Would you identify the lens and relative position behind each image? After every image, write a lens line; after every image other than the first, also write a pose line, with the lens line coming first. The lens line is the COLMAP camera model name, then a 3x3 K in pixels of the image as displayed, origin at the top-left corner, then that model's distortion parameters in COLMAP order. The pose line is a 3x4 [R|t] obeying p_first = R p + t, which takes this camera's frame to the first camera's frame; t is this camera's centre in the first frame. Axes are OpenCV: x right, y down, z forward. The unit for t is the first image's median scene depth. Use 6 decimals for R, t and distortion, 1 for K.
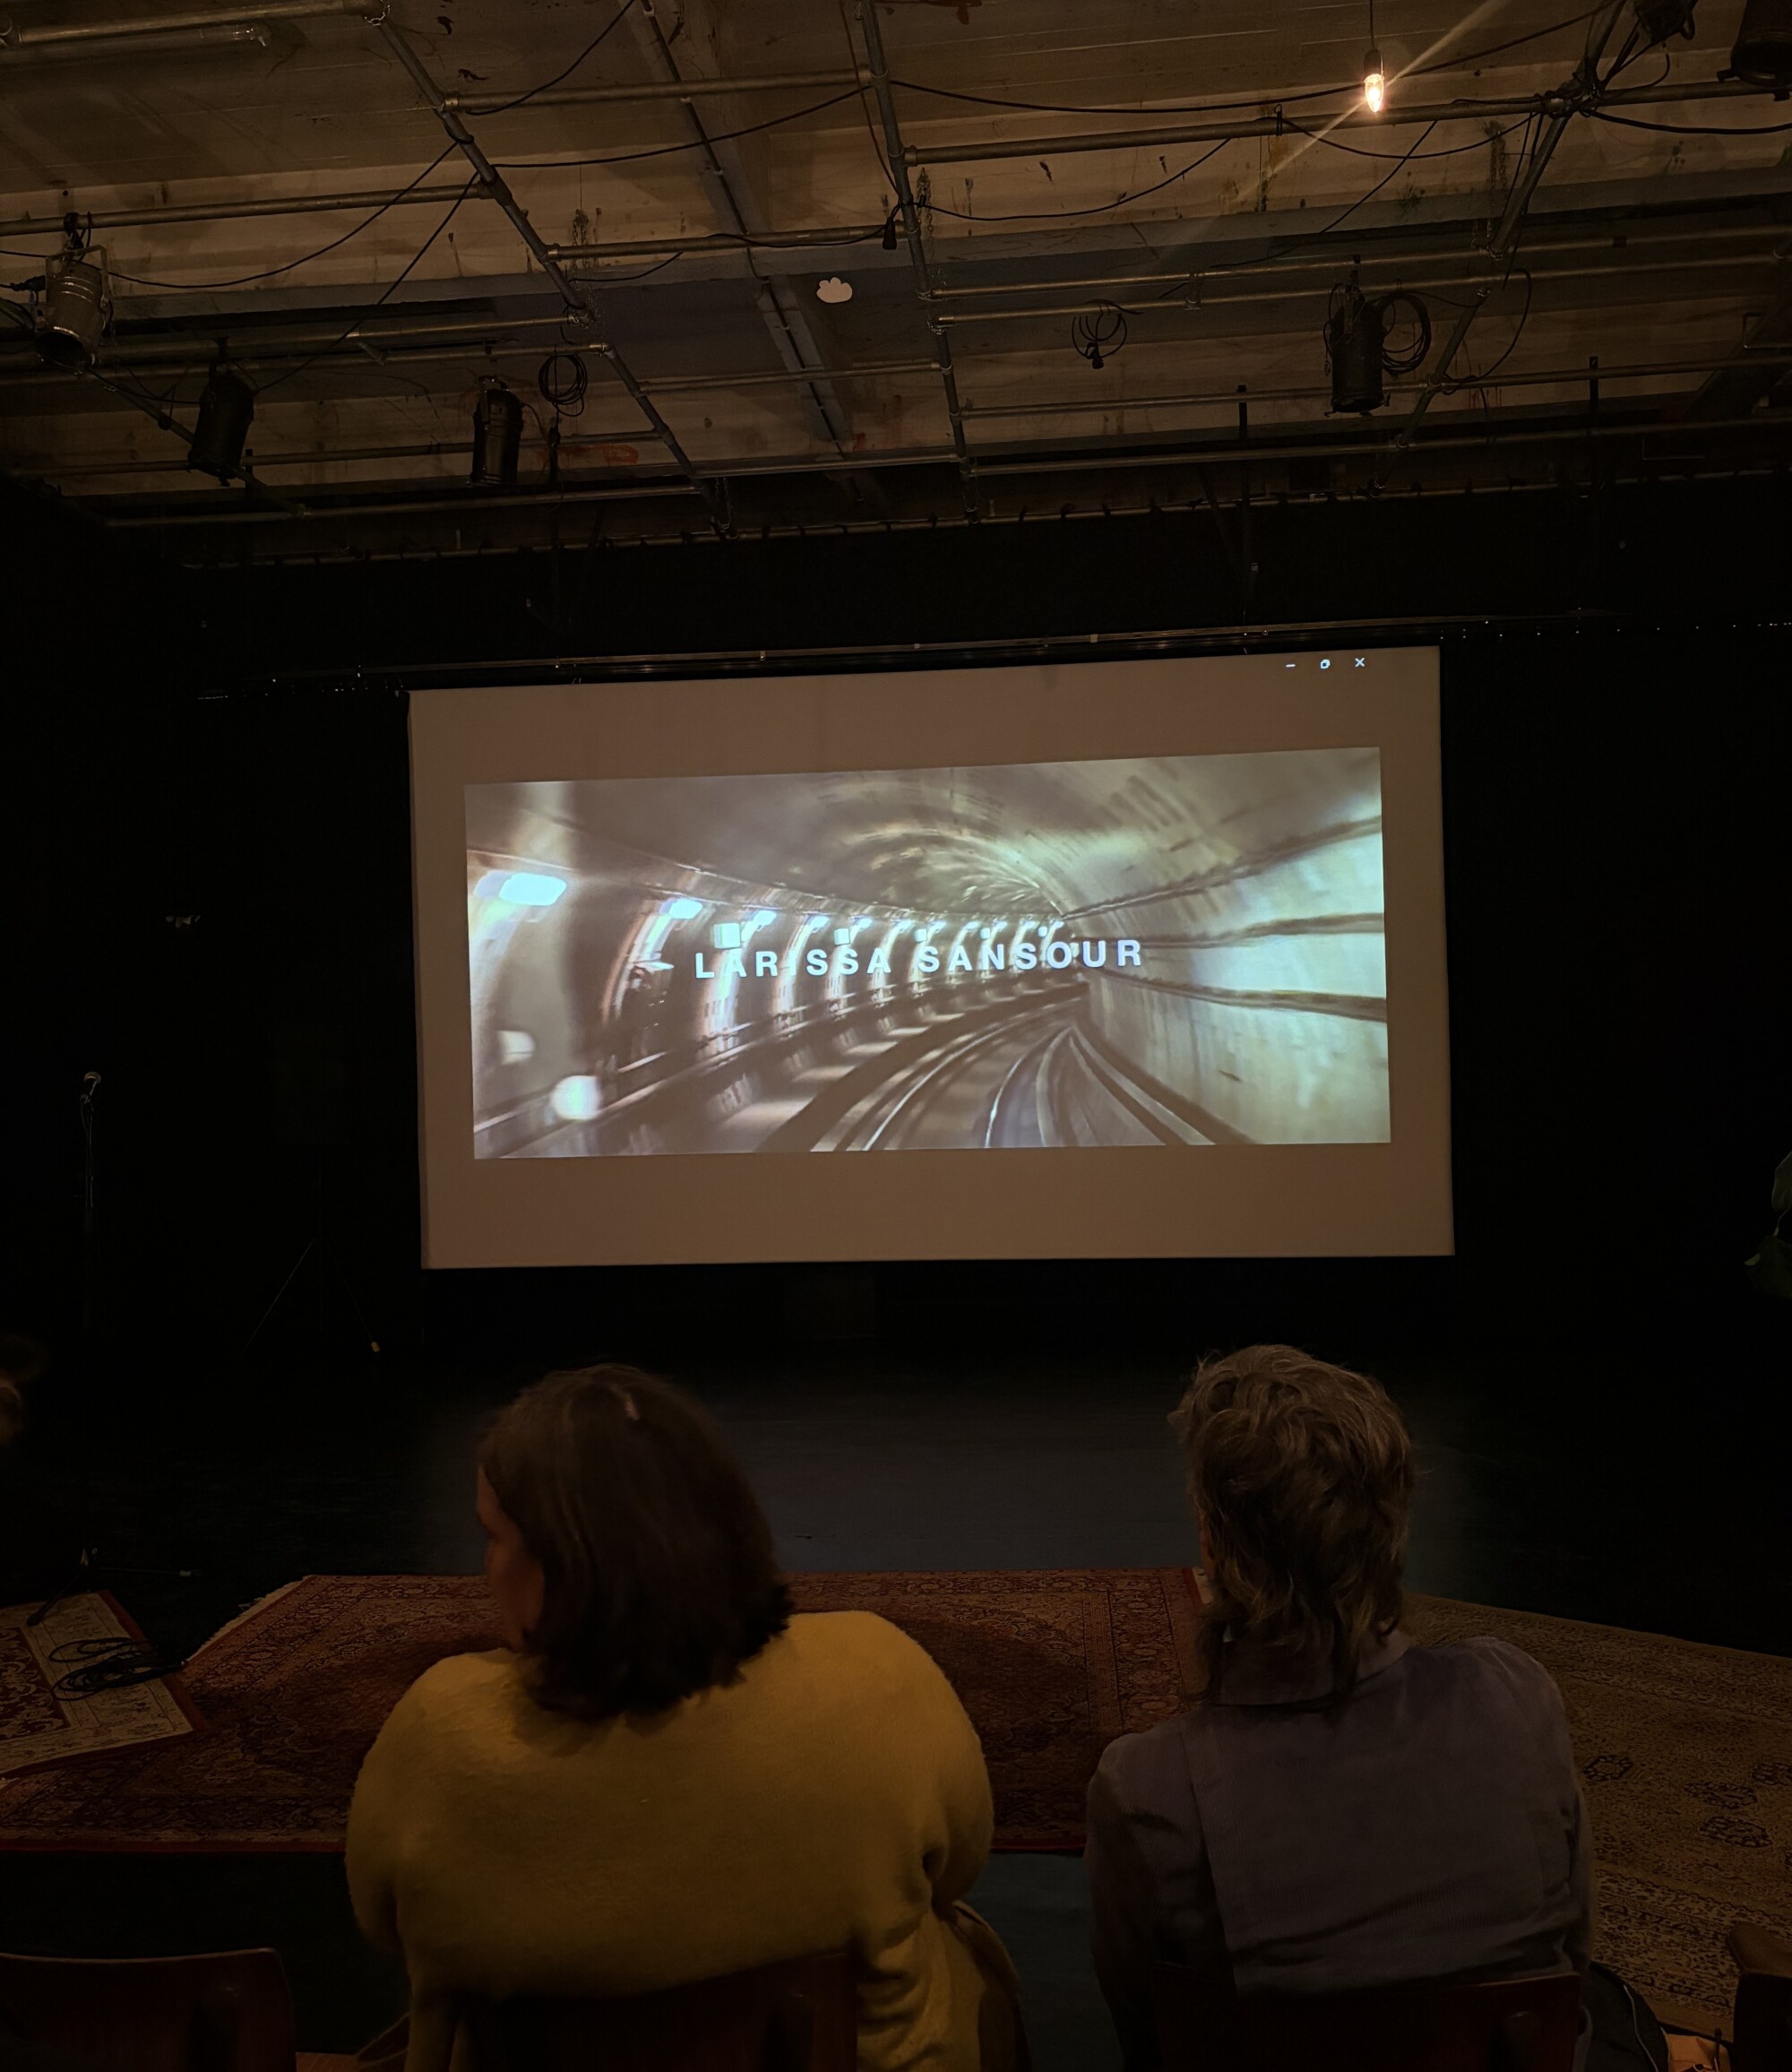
lens RADIAL K [[1824.4, 0, 902.8], [0, 1824.4, 1032.3], [0, 0, 1]] dist [0.017631, 0.004785]
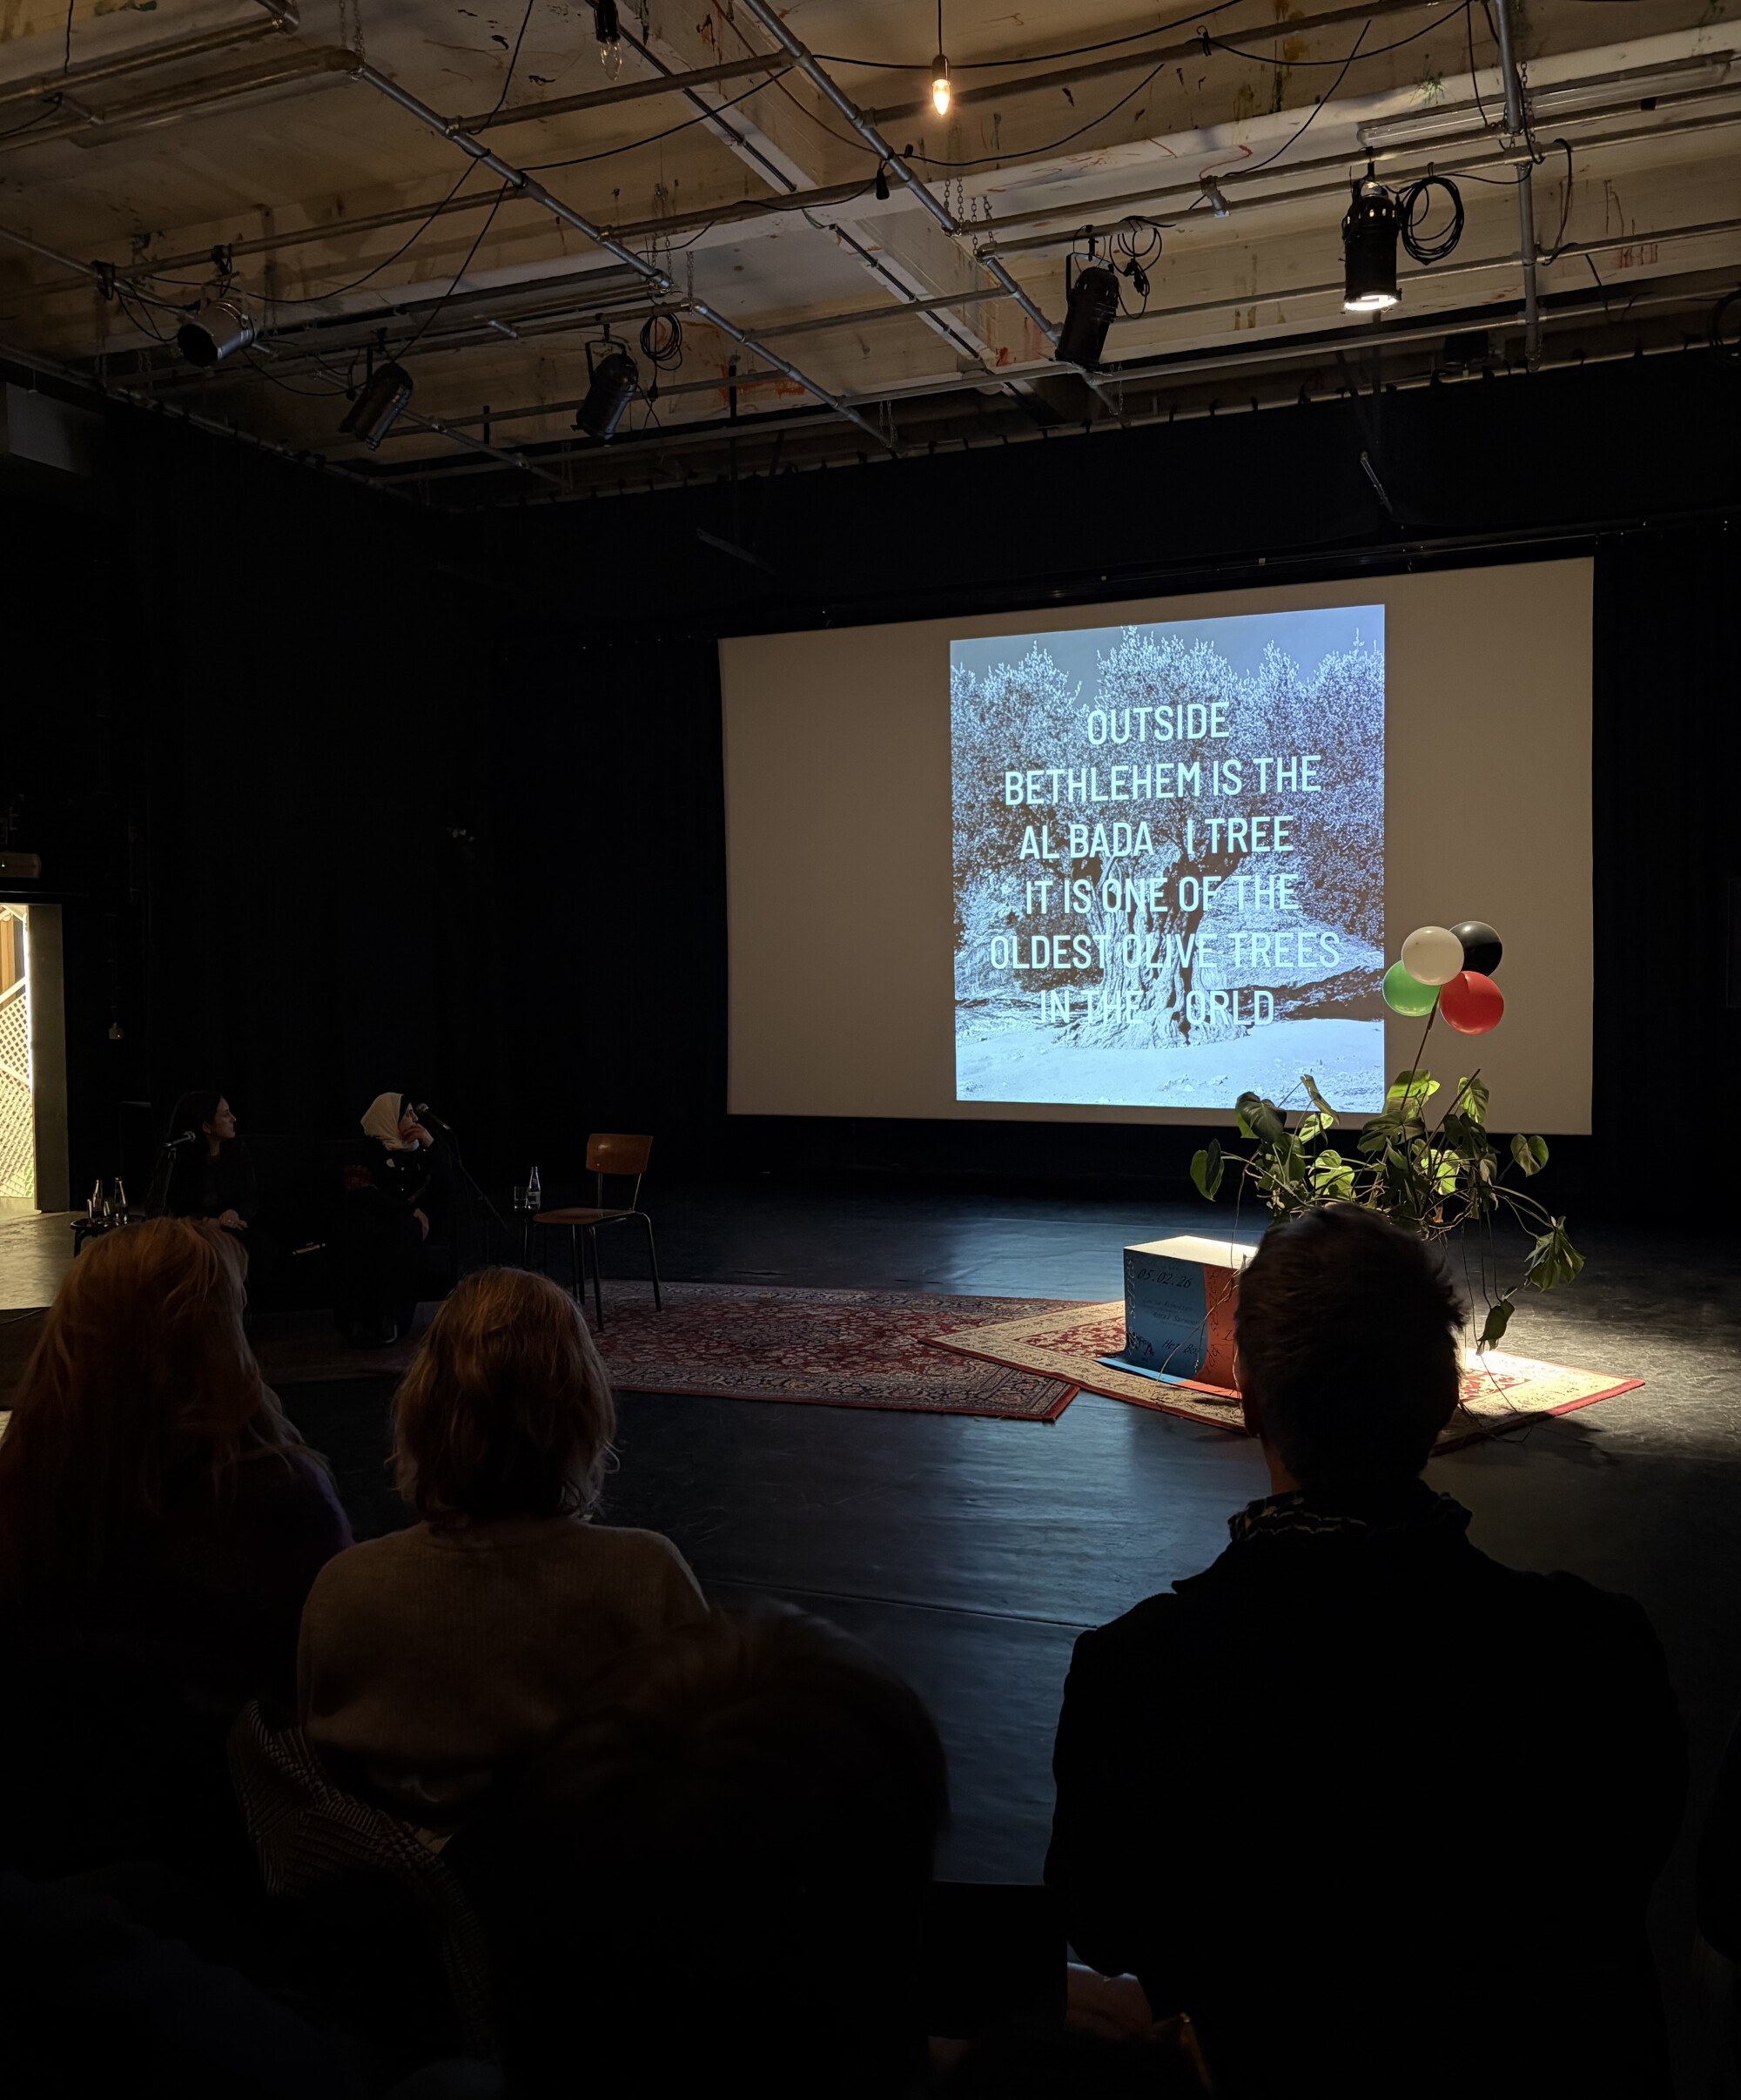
lens RADIAL K [[1767.6, 0, 869.9], [0, 1767.6, 994.3], [0, 0, 1]] dist [0.031694, -0.014740]
pose [[0.961649, 0.014929, -0.273878, 0.242199], [0.000169, 0.998485, 0.055021, -0.018499], [0.274285, -0.052957, 0.960189, -0.022116]]
